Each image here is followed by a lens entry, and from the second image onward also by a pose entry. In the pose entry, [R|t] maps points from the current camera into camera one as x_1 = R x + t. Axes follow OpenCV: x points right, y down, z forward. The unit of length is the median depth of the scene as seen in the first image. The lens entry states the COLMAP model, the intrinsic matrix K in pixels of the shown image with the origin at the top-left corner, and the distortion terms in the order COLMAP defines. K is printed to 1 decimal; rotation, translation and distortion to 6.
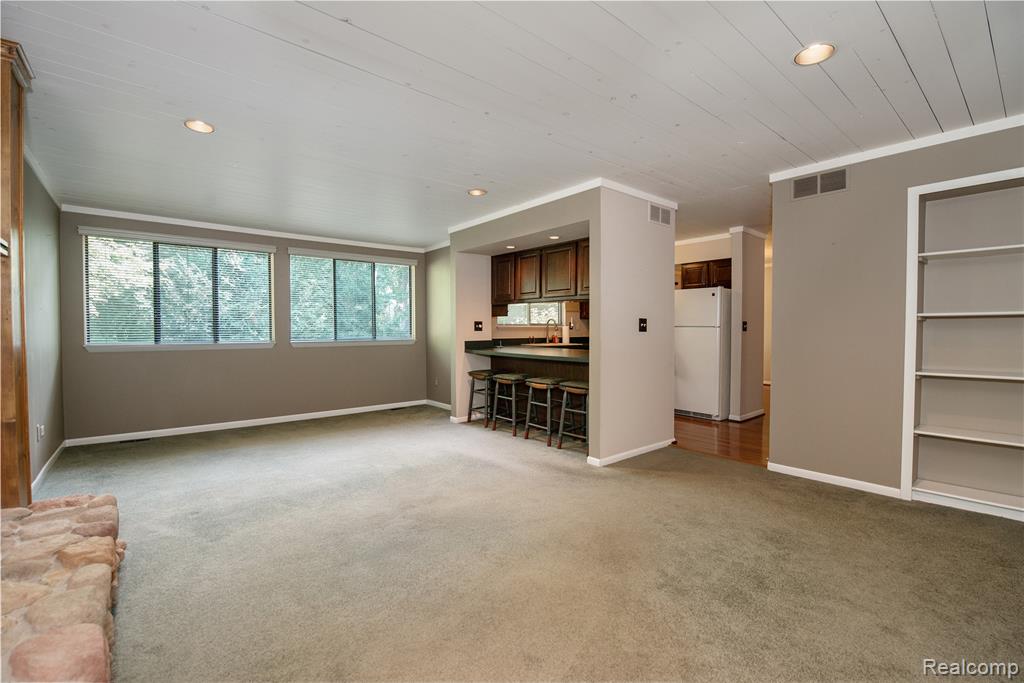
lens RADIAL K [[441.6, 0, 505.6], [0, 441.6, 345.5], [0, 0, 1]] dist [-0.001475, -0.009329]
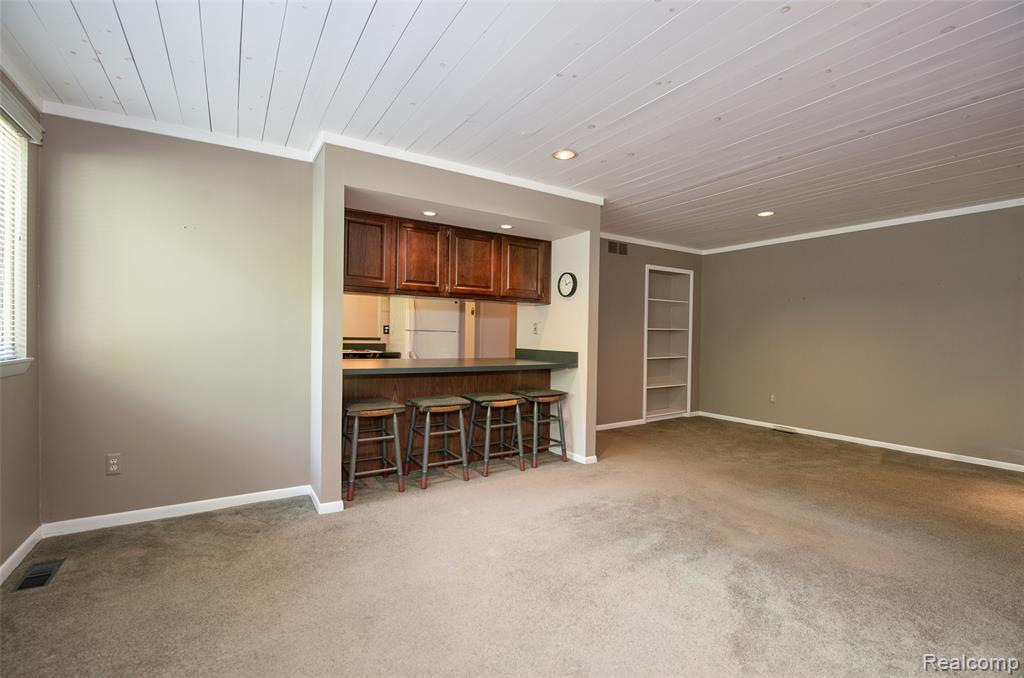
lens RADIAL K [[445.3, 0, 510.7], [0, 445.3, 334.5], [0, 0, 1]] dist [0.002486, -0.012083]
pose [[0.114849, -0.001097, 0.993382, -0.712504], [0.017726, 0.999842, -0.000945, -0.032566], [-0.993225, 0.017717, 0.114850, 0.859096]]
